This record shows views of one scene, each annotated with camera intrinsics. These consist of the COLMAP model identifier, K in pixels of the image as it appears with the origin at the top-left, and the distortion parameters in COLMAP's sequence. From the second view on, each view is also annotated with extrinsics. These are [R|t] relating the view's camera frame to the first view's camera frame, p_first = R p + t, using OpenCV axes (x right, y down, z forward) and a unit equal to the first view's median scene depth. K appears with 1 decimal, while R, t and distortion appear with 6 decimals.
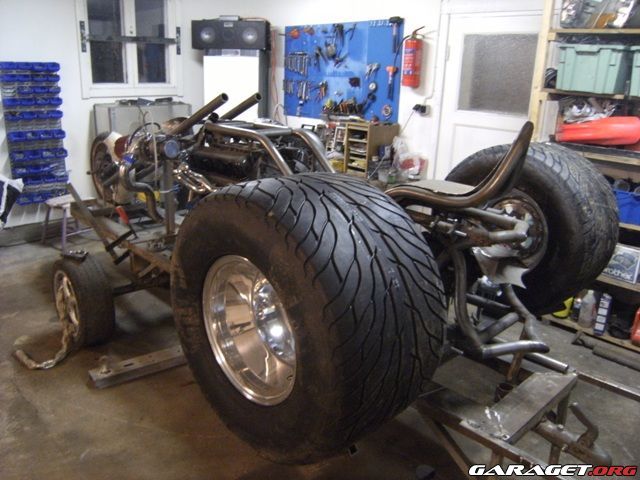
lens RADIAL K [[529.2, 0, 283.5], [0, 529.2, 240.0], [0, 0, 1]] dist [-0.077331, 0.024039]
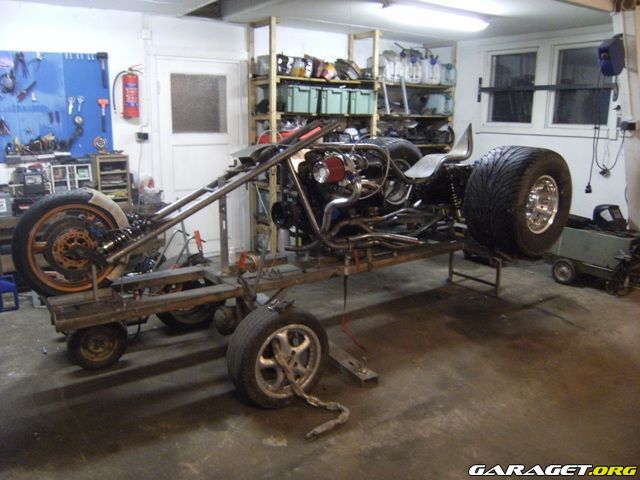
lens RADIAL K [[529.2, 0, 314.5], [0, 529.2, 240.5], [0, 0, 1]] dist [-0.077331, 0.024039]
pose [[0.108103, -0.252158, 0.961629, -2.337614], [0.302826, 0.929681, 0.209738, -0.466302], [-0.946895, 0.268533, 0.176862, 1.435216]]
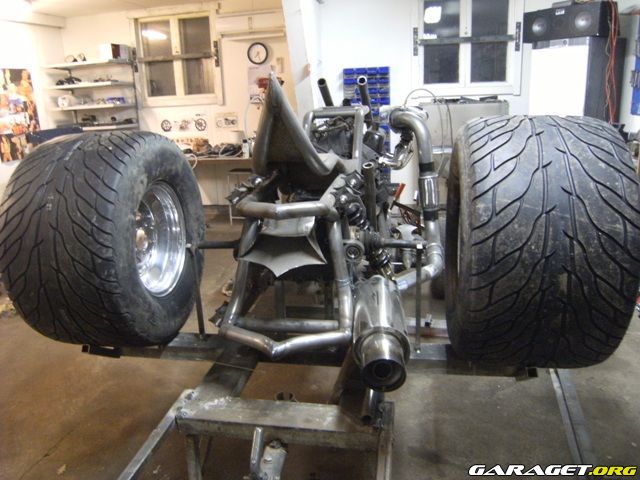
lens RADIAL K [[529.2, 0, 319.5], [0, 529.2, 240.6], [0, 0, 1]] dist [-0.077331, 0.024039]
pose [[0.617035, 0.166314, -0.769160, 0.361452], [-0.187835, 0.980287, 0.061281, -0.007724], [0.764190, 0.106663, 0.636111, 0.164478]]
